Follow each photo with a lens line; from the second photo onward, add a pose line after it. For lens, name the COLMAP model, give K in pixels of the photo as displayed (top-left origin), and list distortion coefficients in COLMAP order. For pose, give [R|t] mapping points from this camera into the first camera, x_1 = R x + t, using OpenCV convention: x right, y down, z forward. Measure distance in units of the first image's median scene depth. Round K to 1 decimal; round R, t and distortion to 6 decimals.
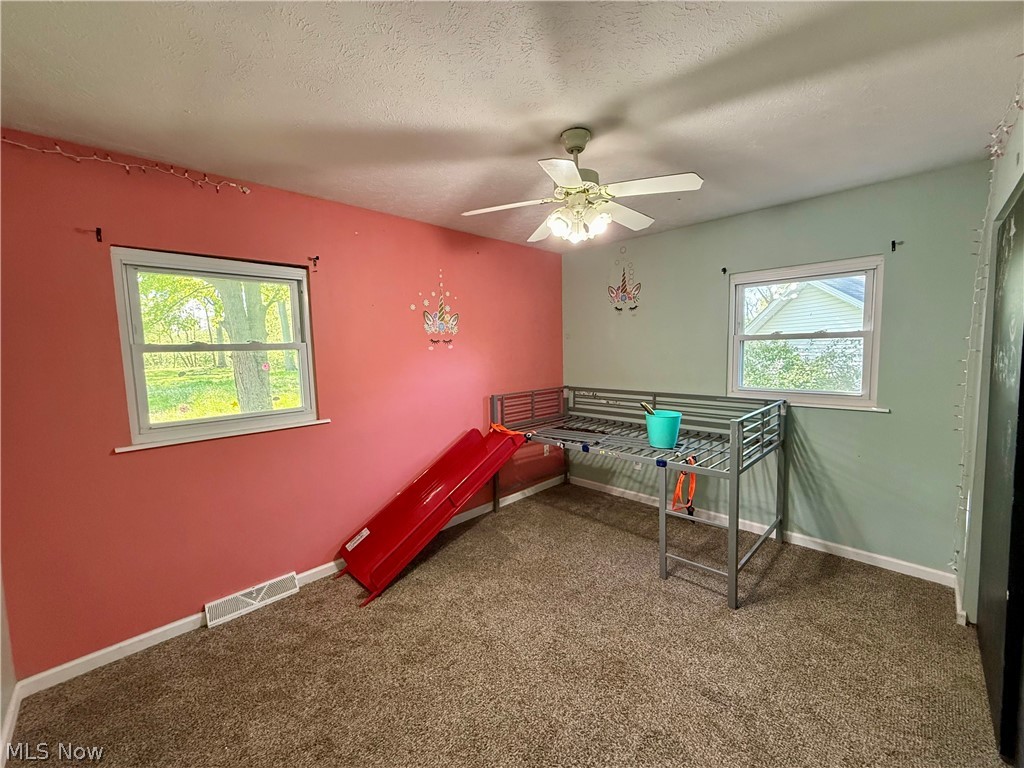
lens RADIAL K [[408.1, 0, 508.7], [0, 408.1, 383.8], [0, 0, 1]] dist [-0.000613, 0.000104]
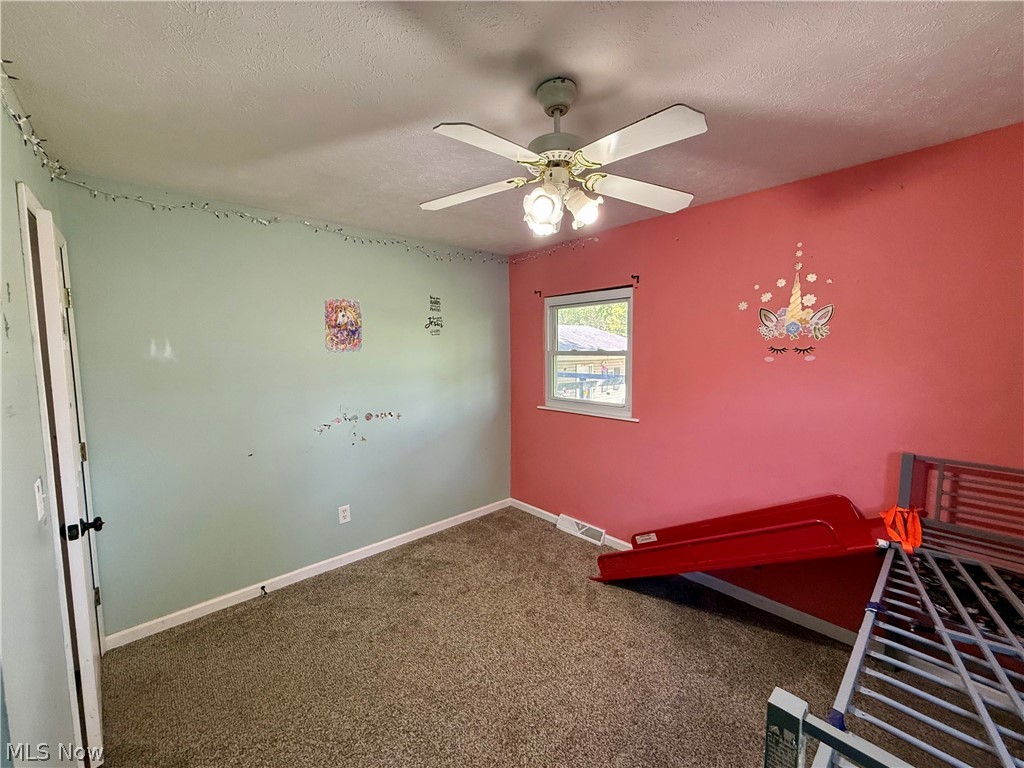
lens RADIAL K [[408.1, 0, 508.7], [0, 408.1, 383.8], [0, 0, 1]] dist [-0.000613, 0.000104]
pose [[-0.045414, 0.109664, -0.992931, 0.697534], [-0.078724, 0.990472, 0.112993, -0.111484], [0.995861, 0.083299, -0.036348, 0.709447]]
